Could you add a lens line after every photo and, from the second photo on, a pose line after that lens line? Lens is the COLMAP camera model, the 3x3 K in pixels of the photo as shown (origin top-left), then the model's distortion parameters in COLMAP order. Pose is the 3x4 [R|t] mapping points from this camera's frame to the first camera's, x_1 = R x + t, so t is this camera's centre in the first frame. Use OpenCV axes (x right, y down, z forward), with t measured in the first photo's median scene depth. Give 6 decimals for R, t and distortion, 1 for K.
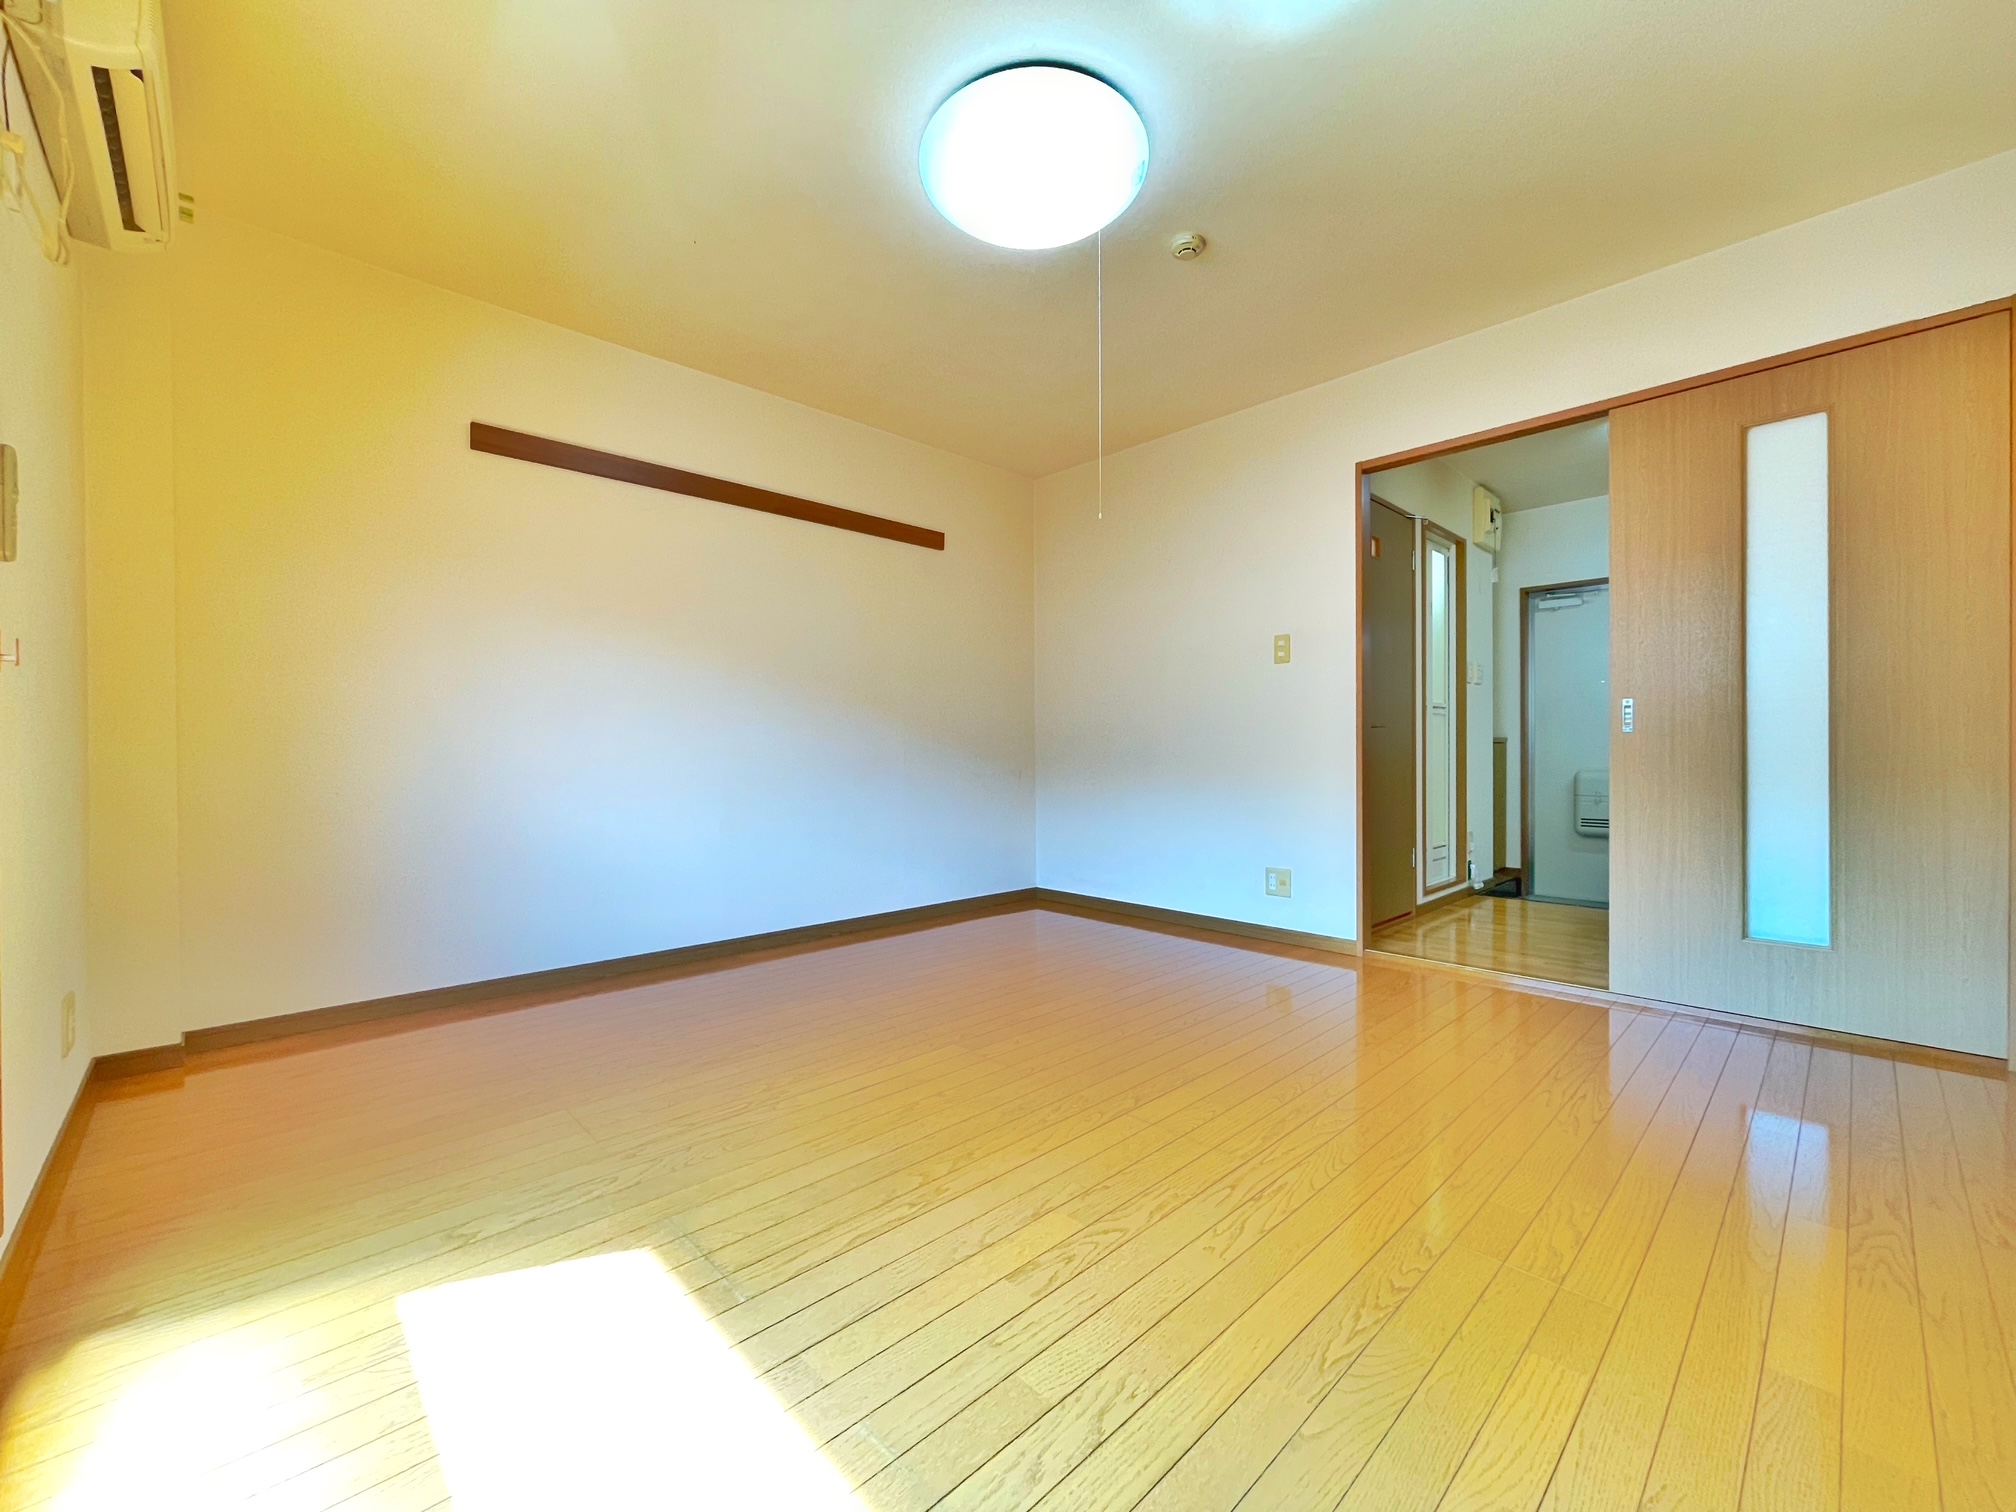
lens RADIAL K [[811.6, 0, 1007.3], [0, 811.6, 758.3], [0, 0, 1]] dist [-0.000628, -0.000671]
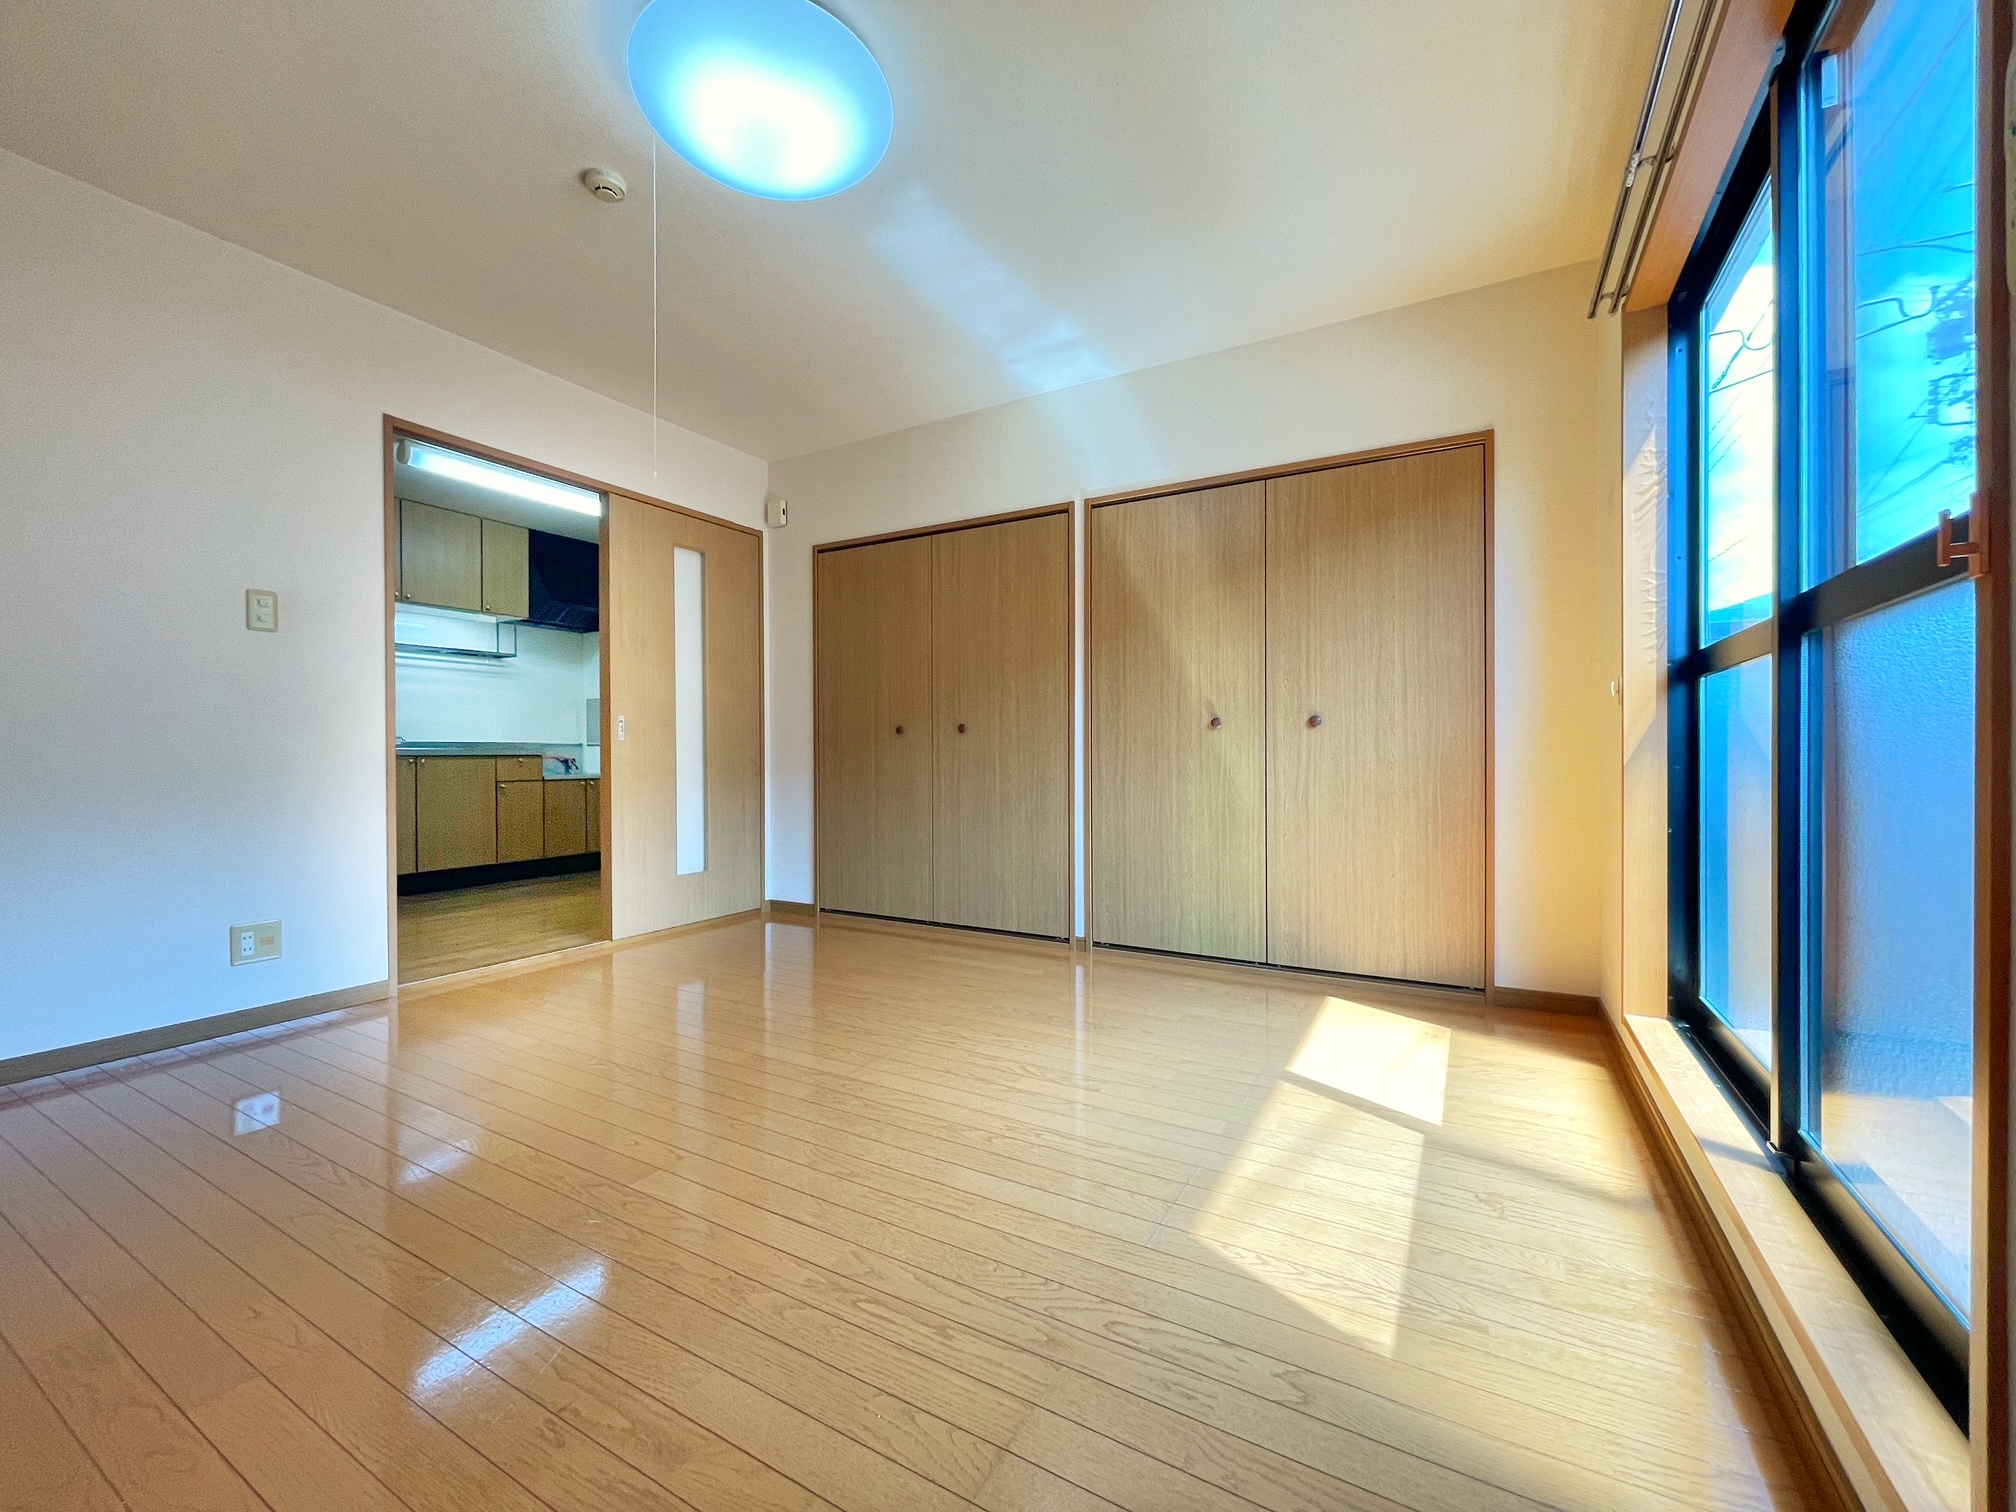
lens RADIAL K [[811.6, 0, 1007.3], [0, 811.6, 758.3], [0, 0, 1]] dist [-0.000628, -0.000671]
pose [[-0.283084, 0.002076, 0.959093, -1.052879], [0.011779, 0.999930, 0.001312, 0.001088], [-0.959023, 0.011668, -0.283088, 1.166226]]
